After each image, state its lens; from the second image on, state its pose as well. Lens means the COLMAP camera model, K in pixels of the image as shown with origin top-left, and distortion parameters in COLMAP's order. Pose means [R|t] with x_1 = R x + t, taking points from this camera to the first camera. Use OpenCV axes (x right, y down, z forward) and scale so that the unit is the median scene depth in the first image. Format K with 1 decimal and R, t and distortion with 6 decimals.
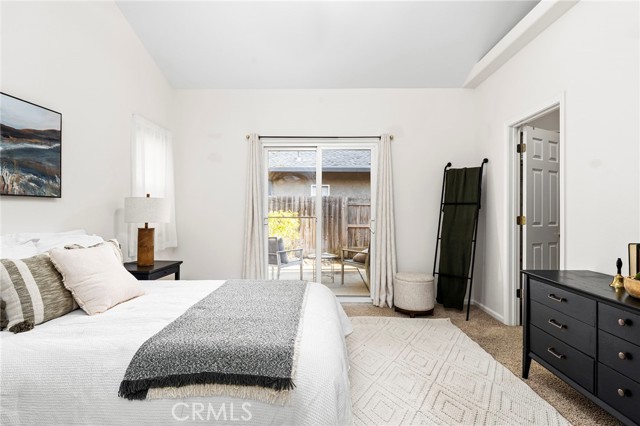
lens RADIAL K [[319.2, 0, 325.1], [0, 319.2, 216.8], [0, 0, 1]] dist [-0.005765, 0.000710]
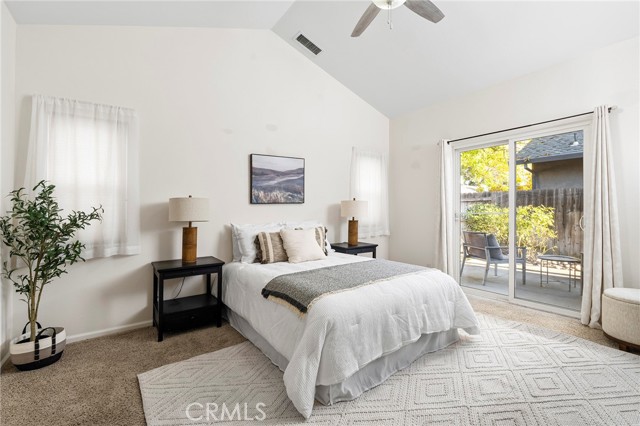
lens RADIAL K [[286.7, 0, 317.9], [0, 286.7, 208.5], [0, 0, 1]] dist [-0.004766, 0.000608]
pose [[0.589577, -0.011226, -0.807634, 0.586365], [0.001844, 0.999920, -0.012552, -0.006350], [0.807710, 0.005911, 0.589550, 0.062207]]
